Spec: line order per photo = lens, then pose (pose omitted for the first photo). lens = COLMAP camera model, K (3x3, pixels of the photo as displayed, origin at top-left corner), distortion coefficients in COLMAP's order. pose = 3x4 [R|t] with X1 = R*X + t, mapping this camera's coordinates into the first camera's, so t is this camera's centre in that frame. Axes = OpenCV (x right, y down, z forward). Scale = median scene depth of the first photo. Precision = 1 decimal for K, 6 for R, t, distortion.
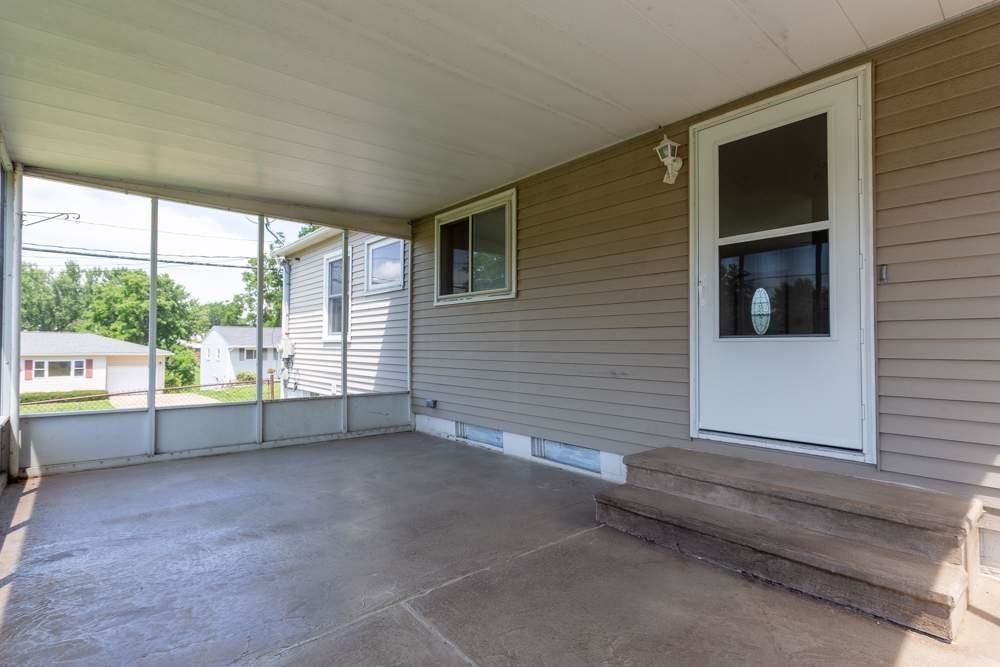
lens RADIAL K [[477.4, 0, 503.9], [0, 477.4, 335.8], [0, 0, 1]] dist [0.003606, 0.001825]
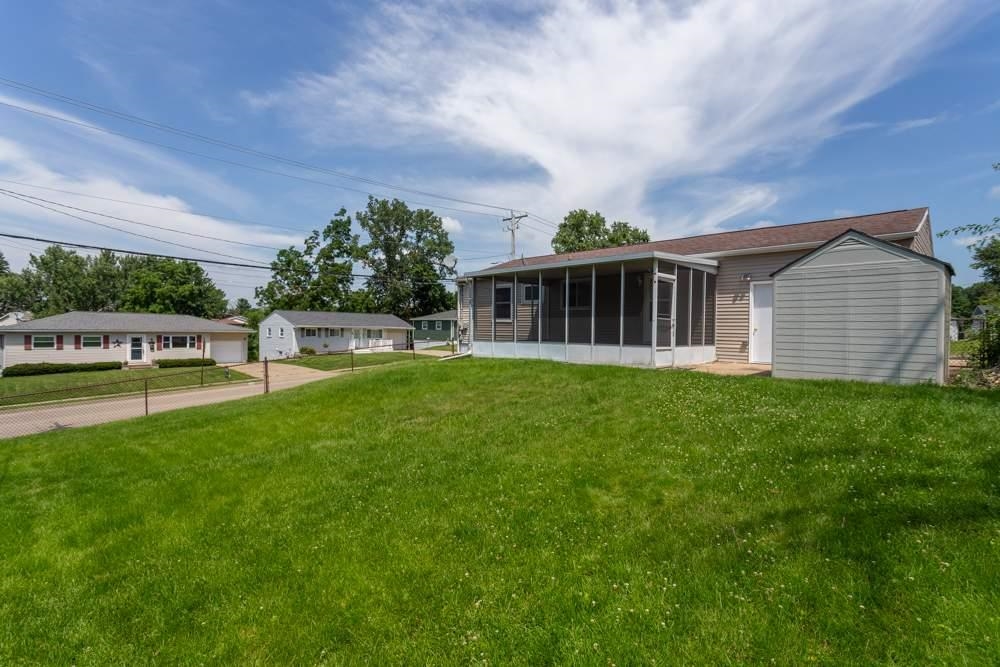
lens RADIAL K [[477.4, 0, 497.9], [0, 477.4, 332.7], [0, 0, 1]] dist [0.003606, 0.001825]
pose [[0.997636, 0.006514, 0.068407, -0.075077], [-0.008515, 0.999543, 0.029005, -0.001404], [-0.068187, -0.029519, 0.997236, -0.198303]]
